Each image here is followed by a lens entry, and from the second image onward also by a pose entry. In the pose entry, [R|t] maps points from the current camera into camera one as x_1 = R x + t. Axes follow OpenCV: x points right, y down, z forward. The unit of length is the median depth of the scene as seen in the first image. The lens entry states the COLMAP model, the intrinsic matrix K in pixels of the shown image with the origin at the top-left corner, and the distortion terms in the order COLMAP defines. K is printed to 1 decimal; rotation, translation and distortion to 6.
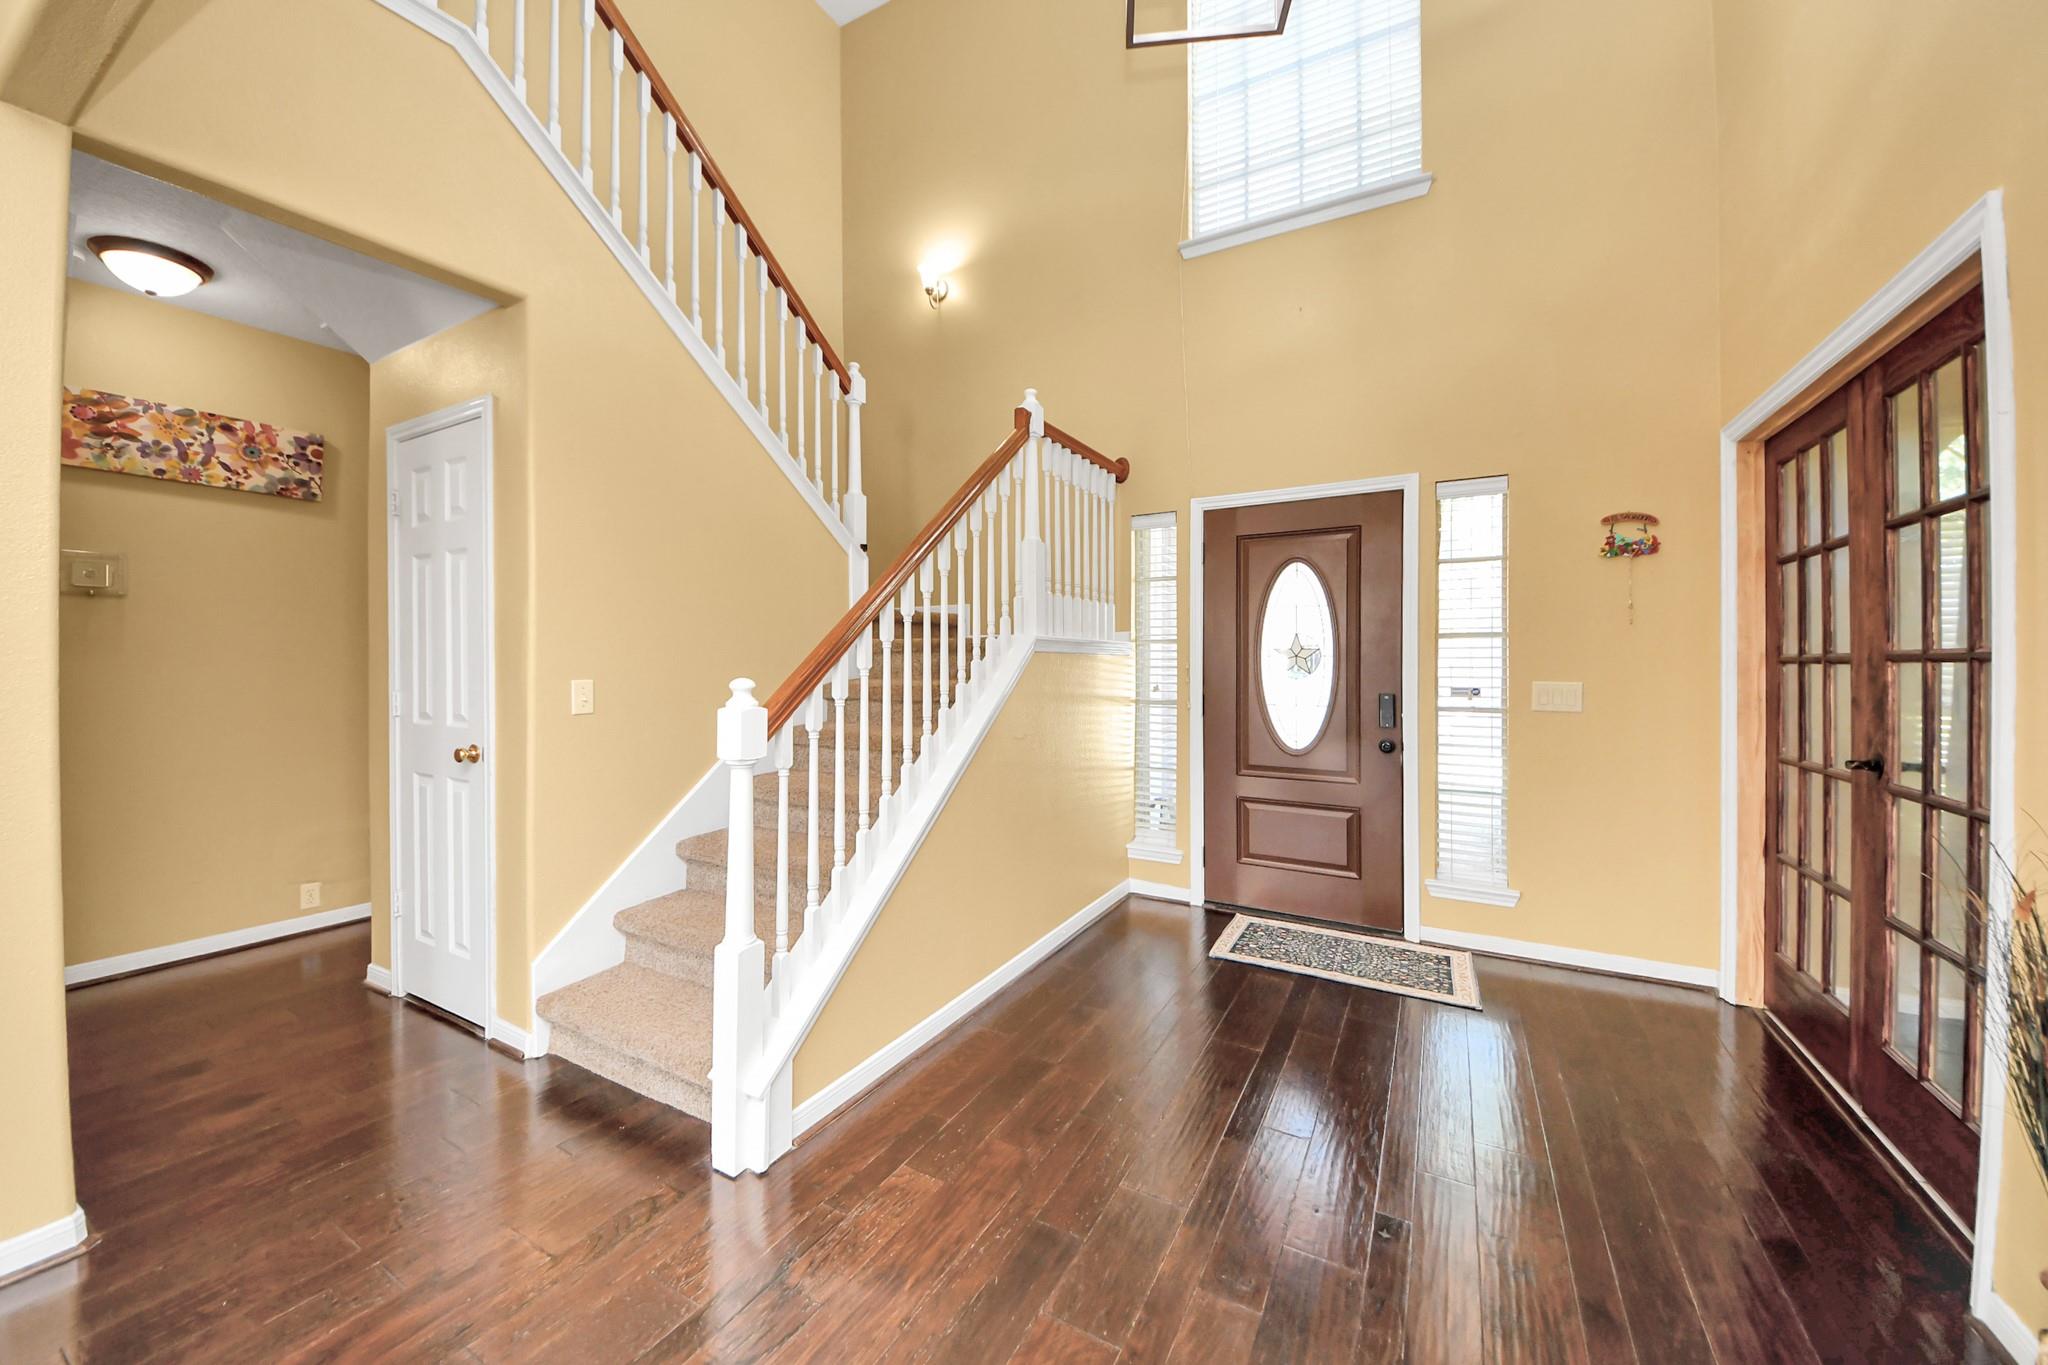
lens RADIAL K [[773.1, 0, 1027.9], [0, 773.1, 684.4], [0, 0, 1]] dist [-0.001165, -0.000090]
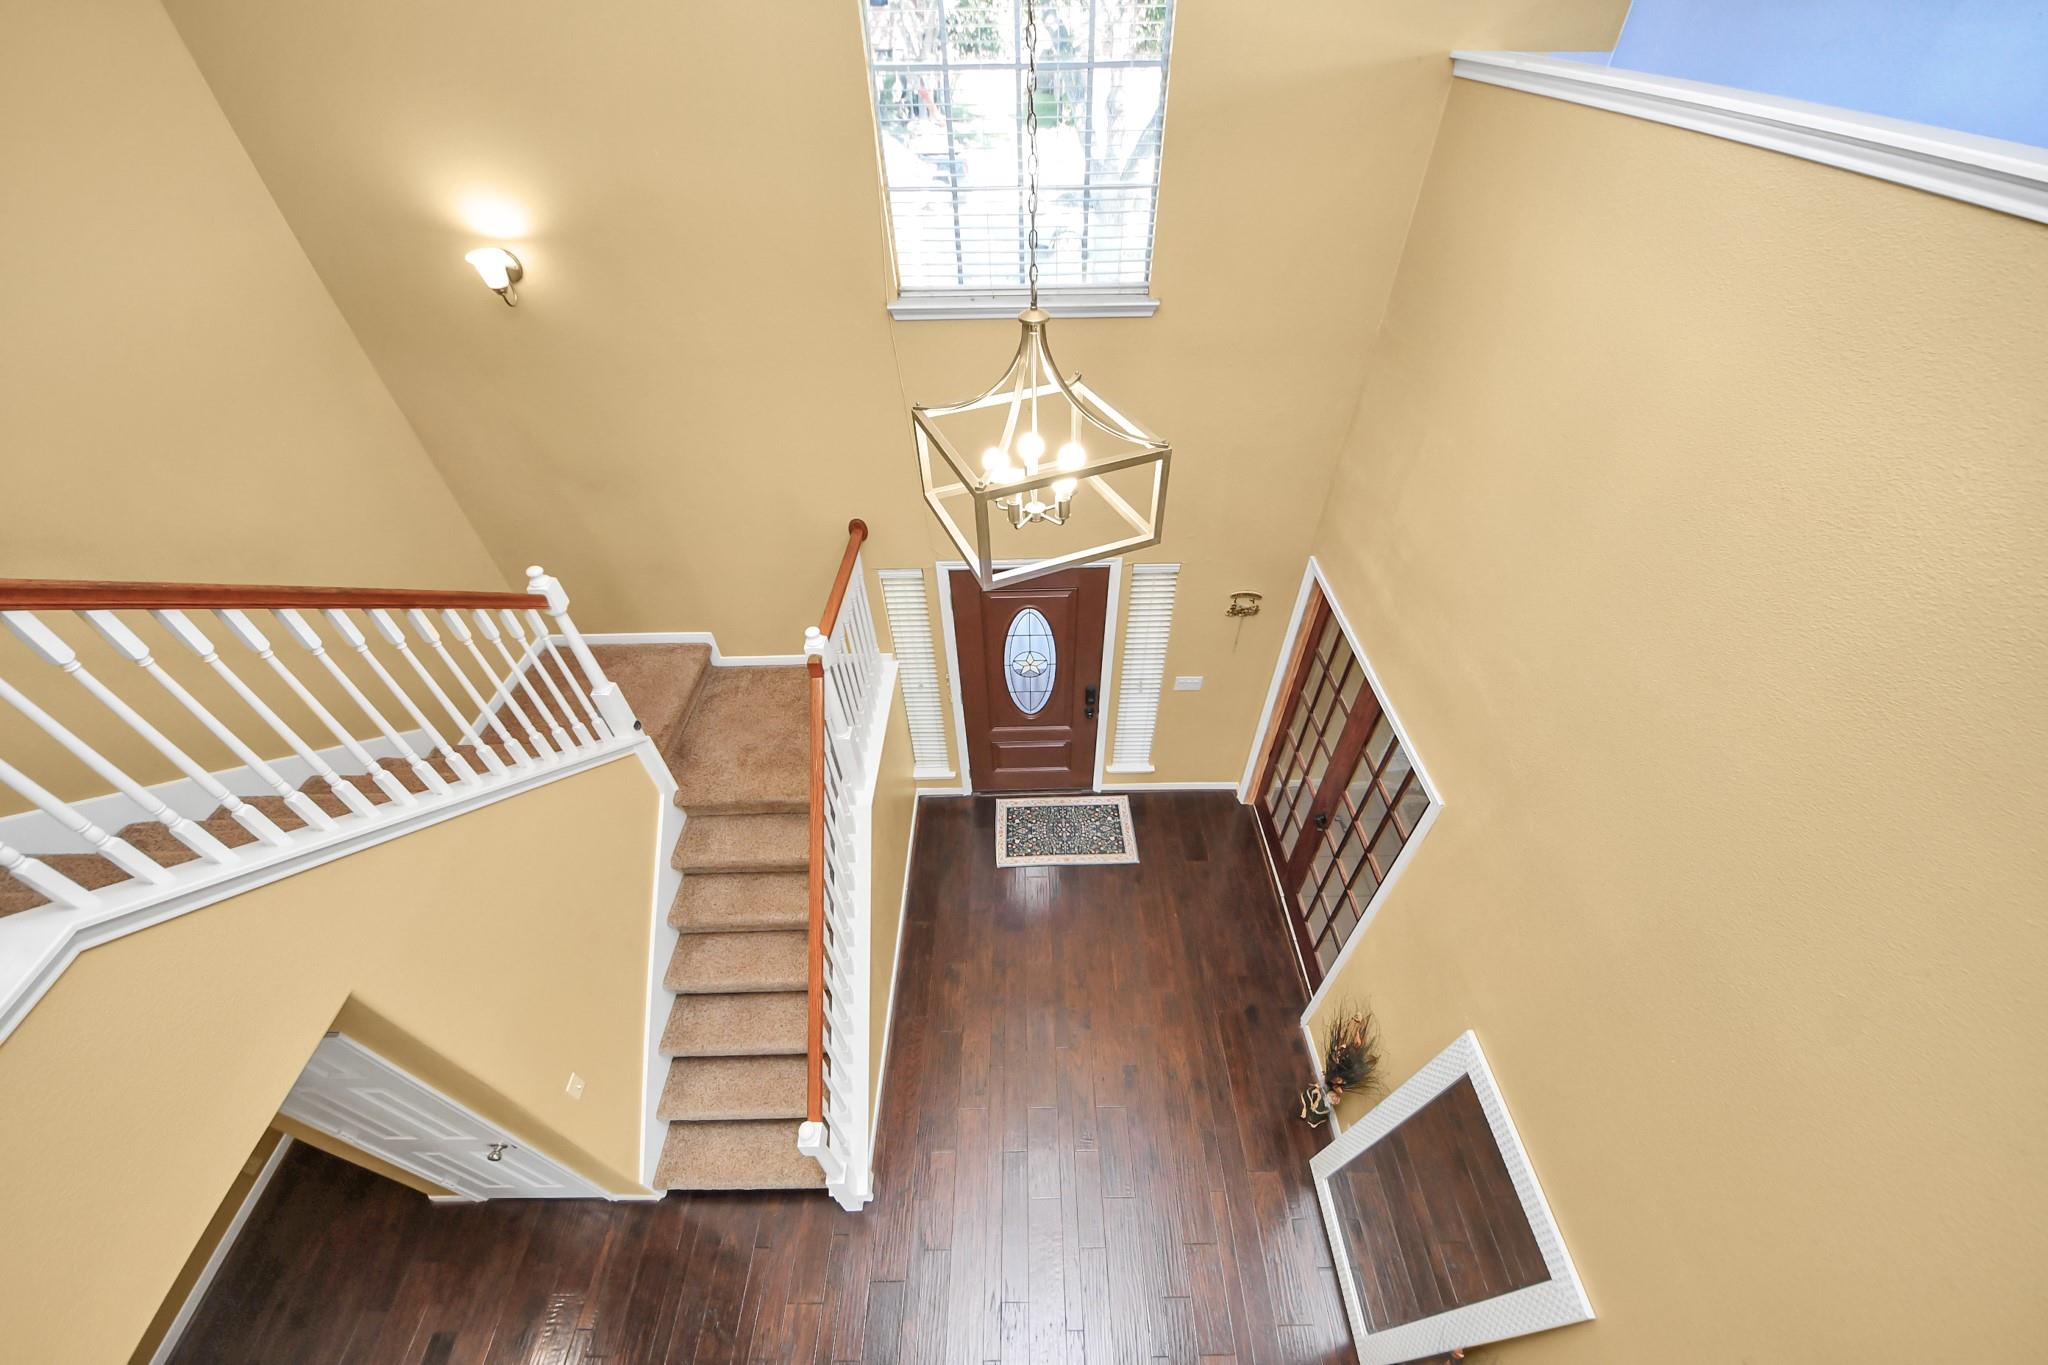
lens RADIAL K [[760.5, 0, 1022.5], [0, 760.5, 691.9], [0, 0, 1]] dist [0.027087, -0.021229]
pose [[0.863310, -0.373902, 0.338960, -0.127569], [0.009651, 0.683749, 0.729654, -1.028623], [-0.504582, -0.626646, 0.593895, 0.220795]]
